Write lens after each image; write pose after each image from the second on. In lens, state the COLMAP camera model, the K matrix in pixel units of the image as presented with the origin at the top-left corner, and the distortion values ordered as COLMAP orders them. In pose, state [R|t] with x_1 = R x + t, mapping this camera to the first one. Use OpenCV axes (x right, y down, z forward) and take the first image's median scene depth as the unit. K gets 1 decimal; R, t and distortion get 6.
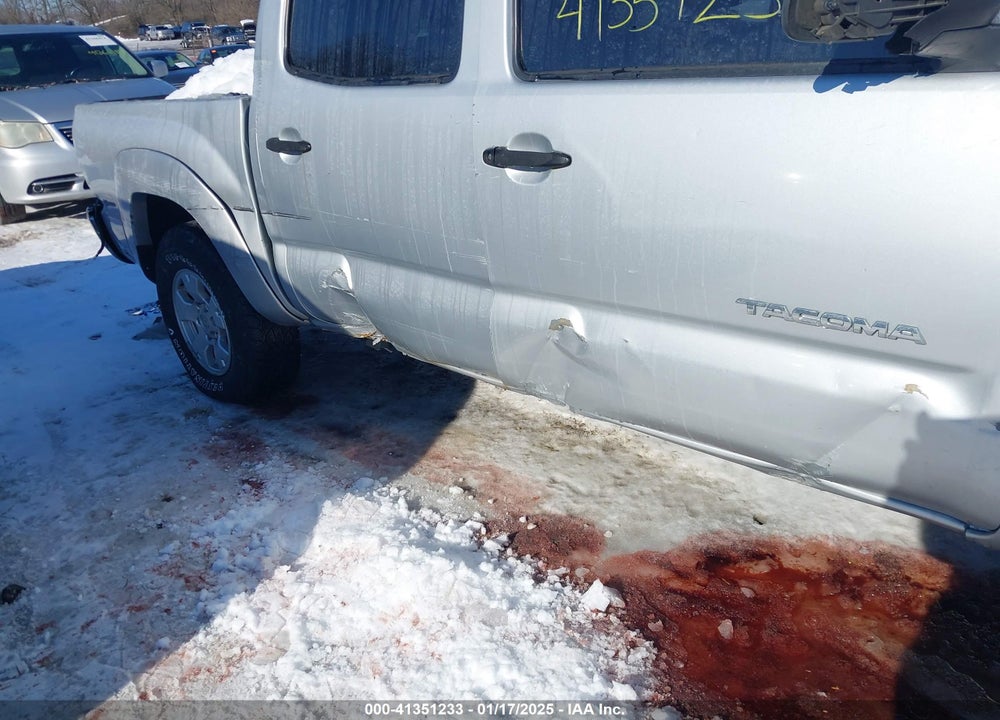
lens RADIAL K [[768.8, 0, 495.6], [0, 768.8, 377.4], [0, 0, 1]] dist [0.067716, -0.114964]
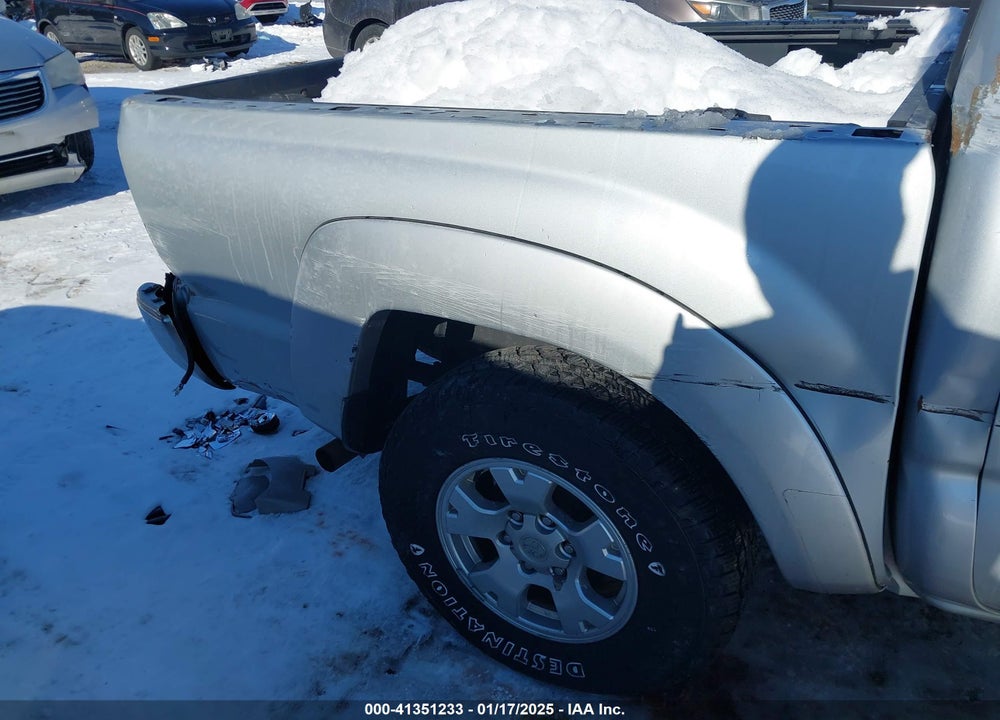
lens RADIAL K [[734.2, 0, 463.6], [0, 734.2, 359.3], [0, 0, 1]] dist [-0.001652, -0.004061]
pose [[0.964394, -0.090104, 0.248646, -0.752624], [0.071250, 0.993930, 0.083828, -0.343160], [-0.254690, -0.063127, 0.964960, 0.786040]]
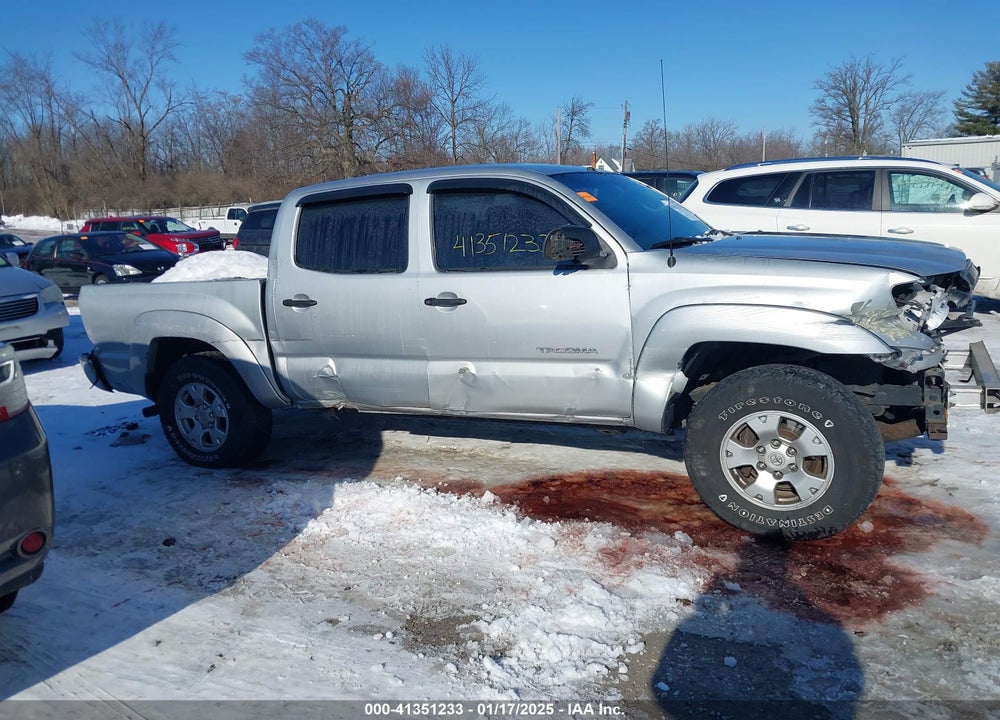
lens RADIAL K [[819.5, 0, 497.6], [0, 819.5, 373.2], [0, 0, 1]] dist [0.006707, -0.012956]
pose [[0.950814, -0.045037, 0.306471, -0.445904], [0.114438, 0.970452, -0.212429, 0.369146], [-0.287849, 0.237052, 0.927874, -1.017523]]
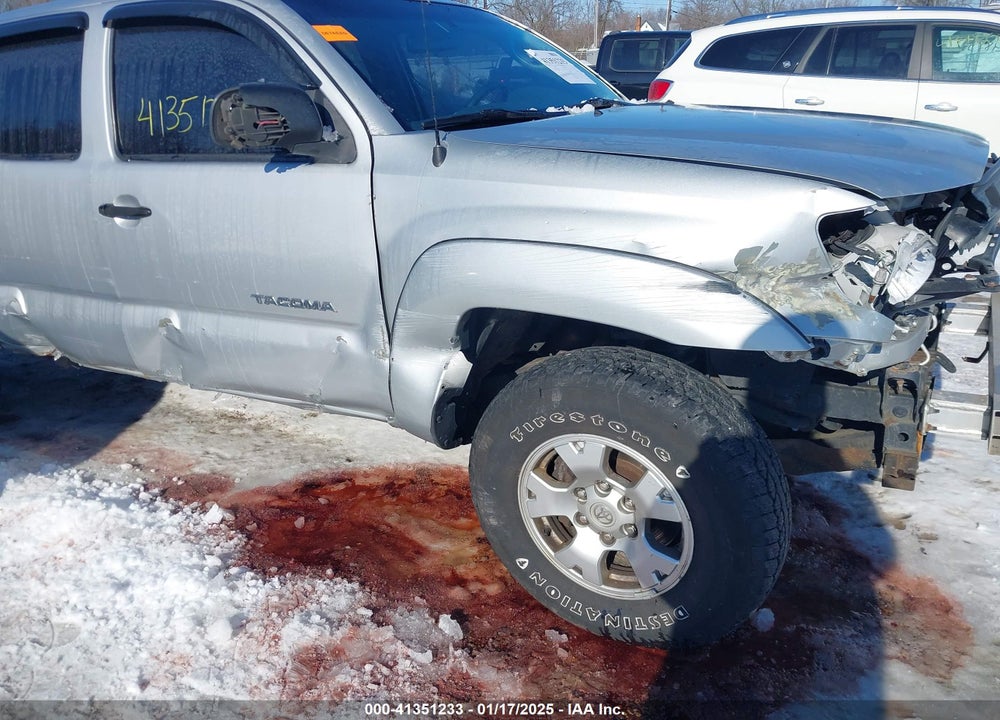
lens RADIAL K [[793.3, 0, 512.0], [0, 793.3, 383.2], [0, 0, 1]] dist [-0.005987, 0.000966]
pose [[0.965534, -0.066514, 0.251637, 0.262878], [0.082227, 0.995233, -0.052440, 0.139886], [-0.246949, 0.071324, 0.966400, -0.472511]]
